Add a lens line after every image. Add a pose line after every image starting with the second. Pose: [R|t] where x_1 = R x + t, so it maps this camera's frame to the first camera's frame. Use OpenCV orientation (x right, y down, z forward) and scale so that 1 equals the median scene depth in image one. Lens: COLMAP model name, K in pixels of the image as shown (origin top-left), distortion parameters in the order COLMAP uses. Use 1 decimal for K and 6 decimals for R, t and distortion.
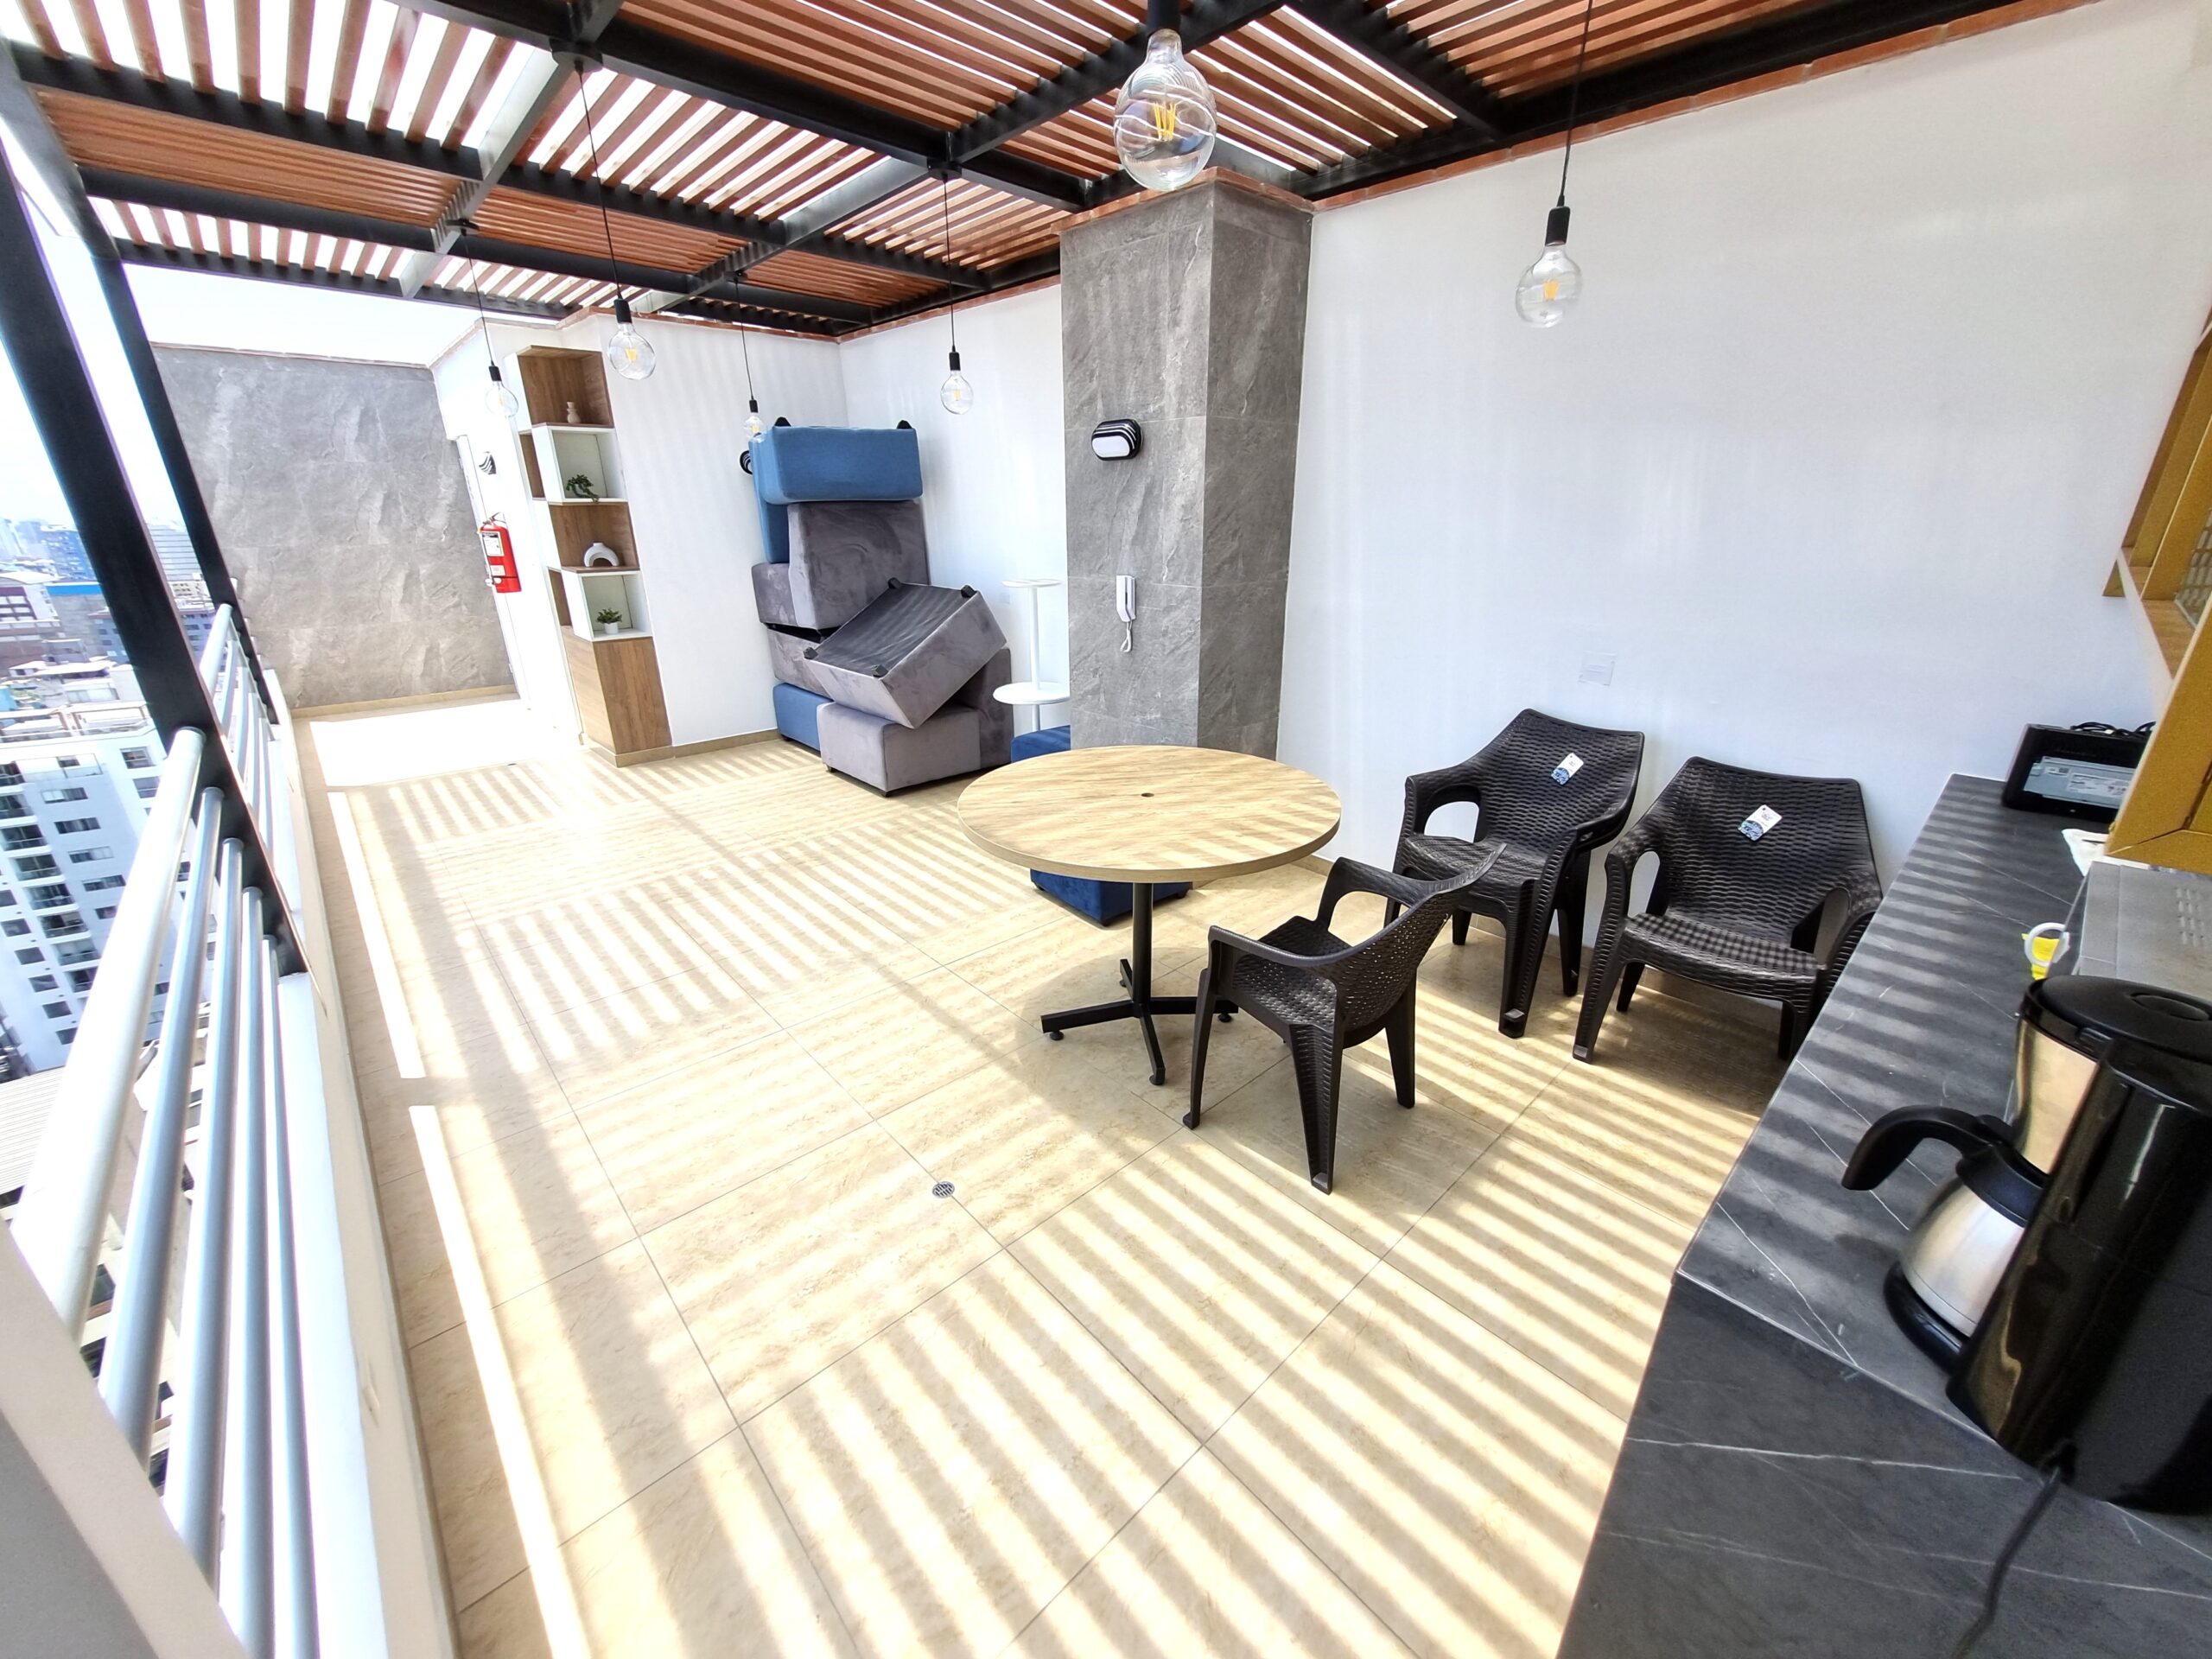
lens RADIAL K [[866.5, 0, 1105.4], [0, 866.5, 829.2], [0, 0, 1]] dist [-0.000849, -0.000409]
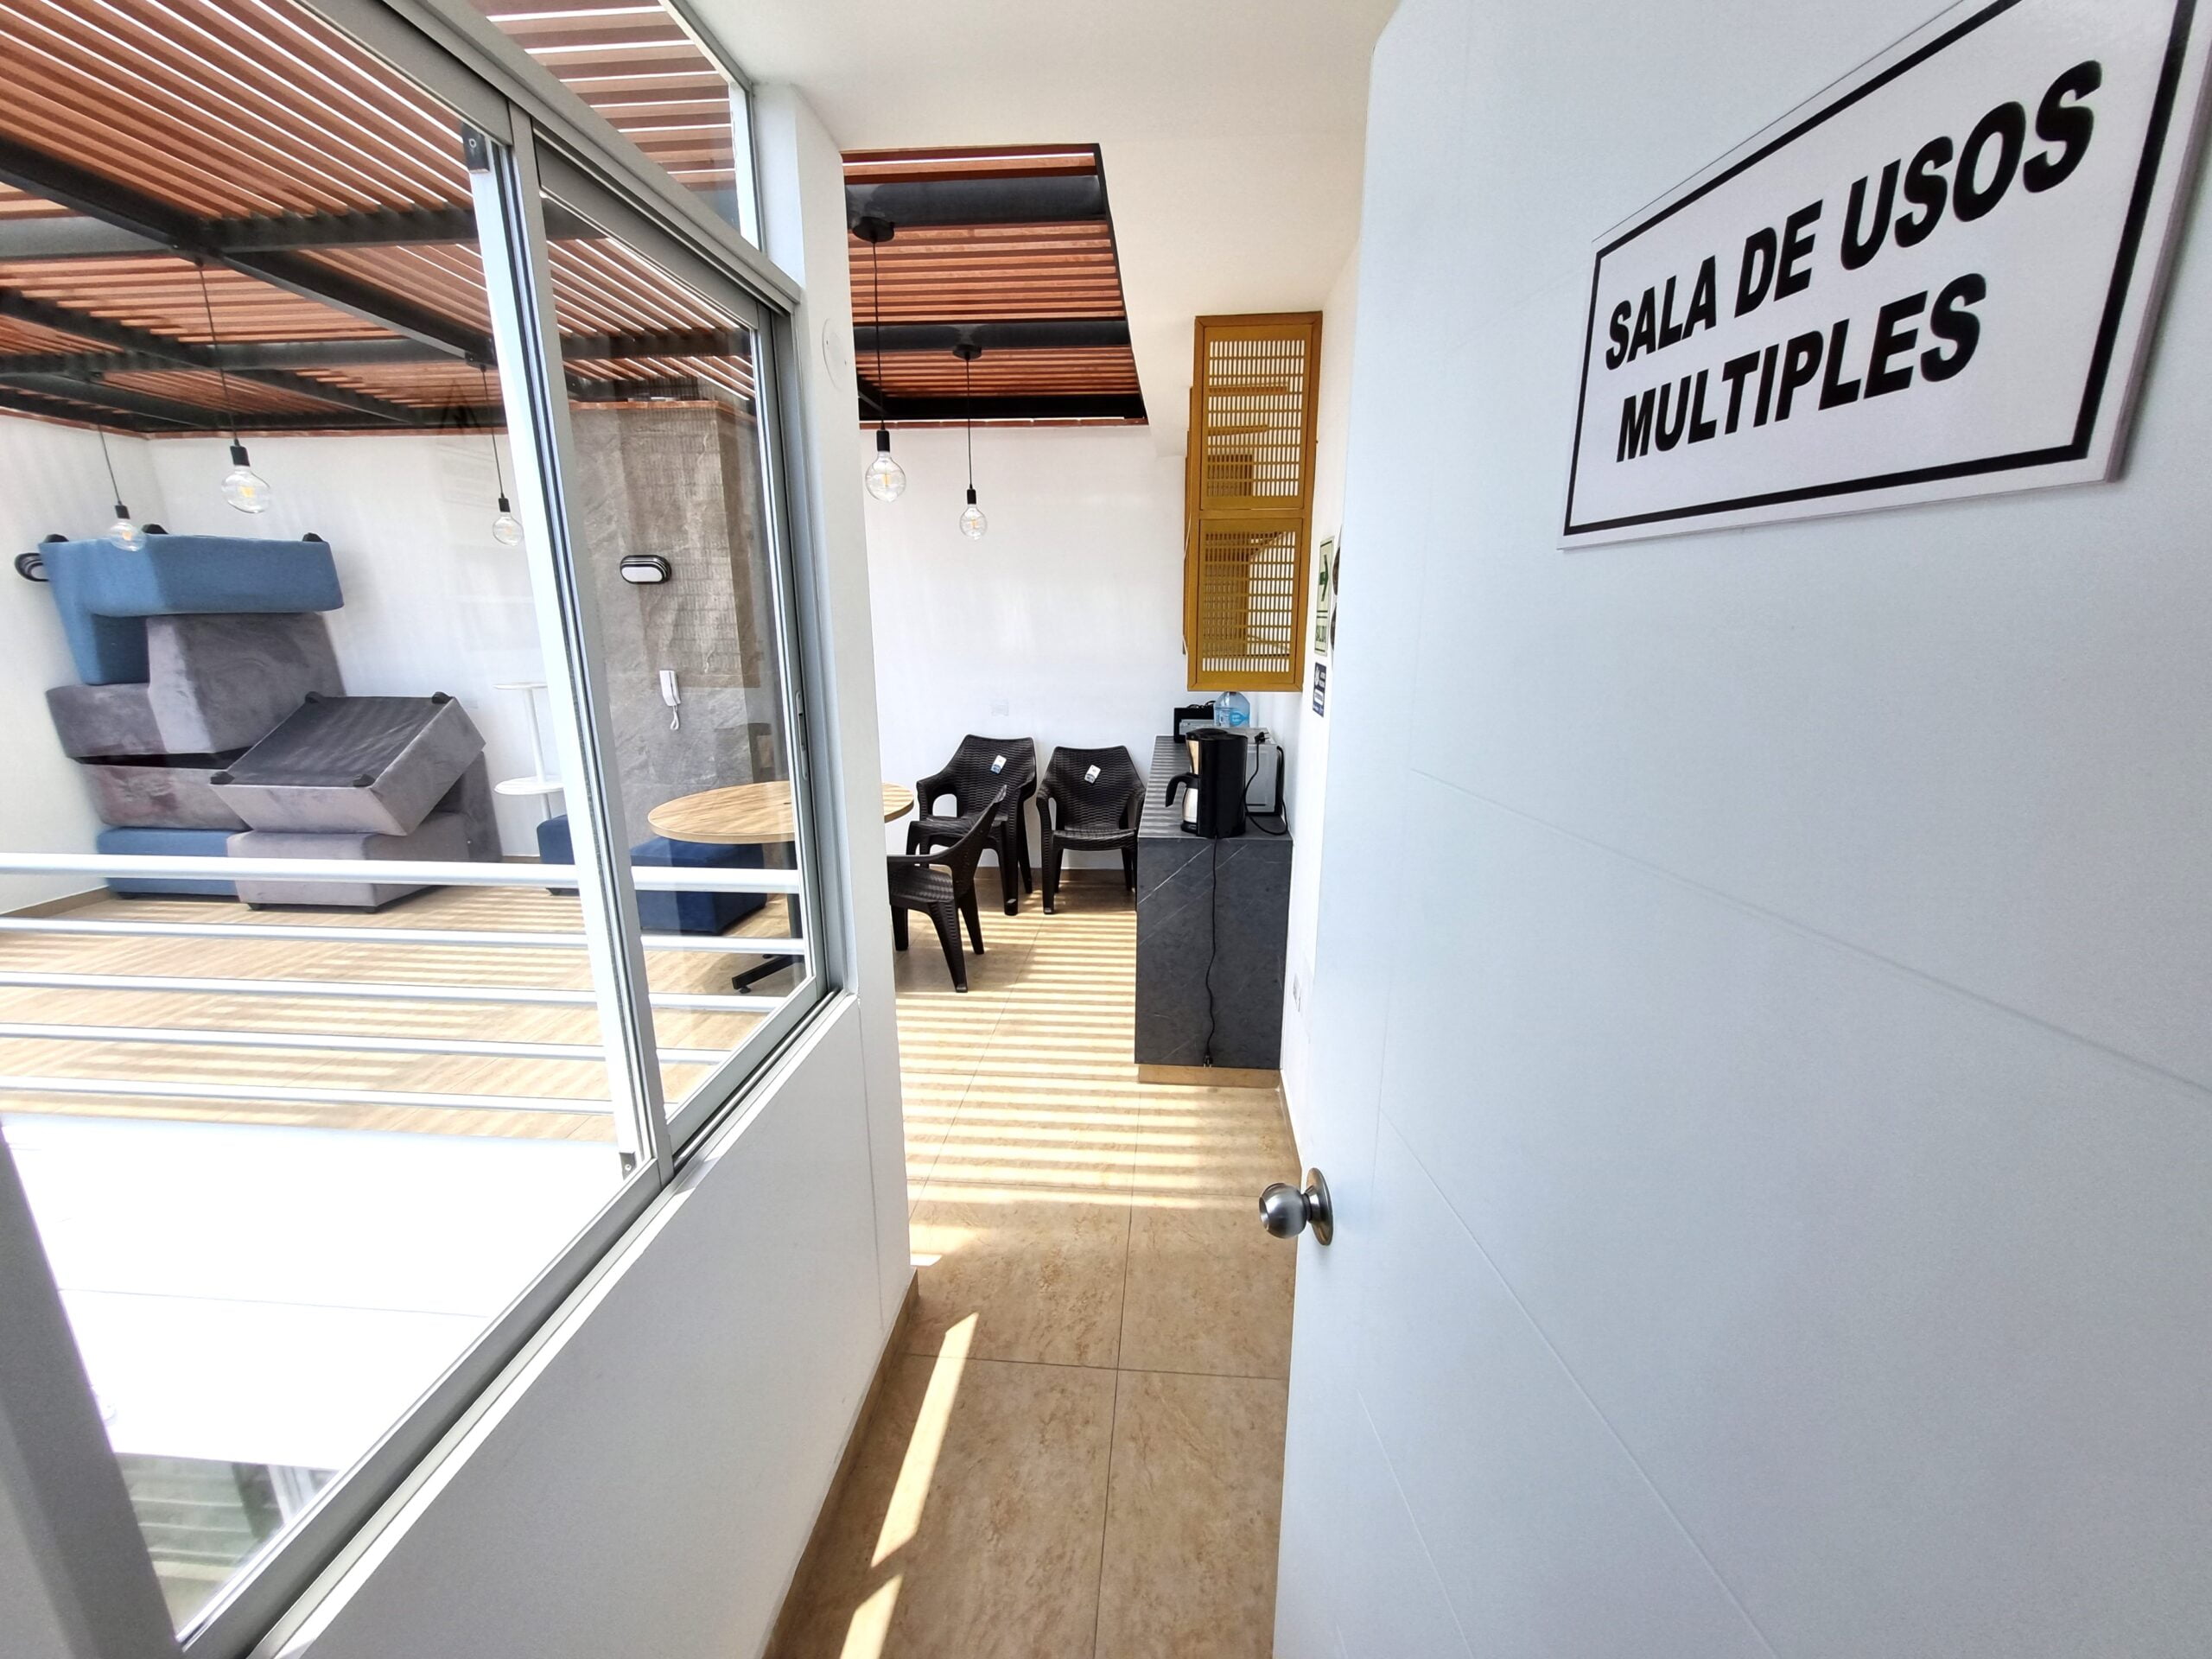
lens RADIAL K [[866.5, 0, 1105.7], [0, 866.5, 825.7], [0, 0, 1]] dist [-0.000849, -0.000409]
pose [[0.736925, -0.159245, 0.656950, -0.431735], [0.235966, 0.971321, -0.029242, 0.139306], [-0.633453, 0.176567, 0.753367, -0.388067]]
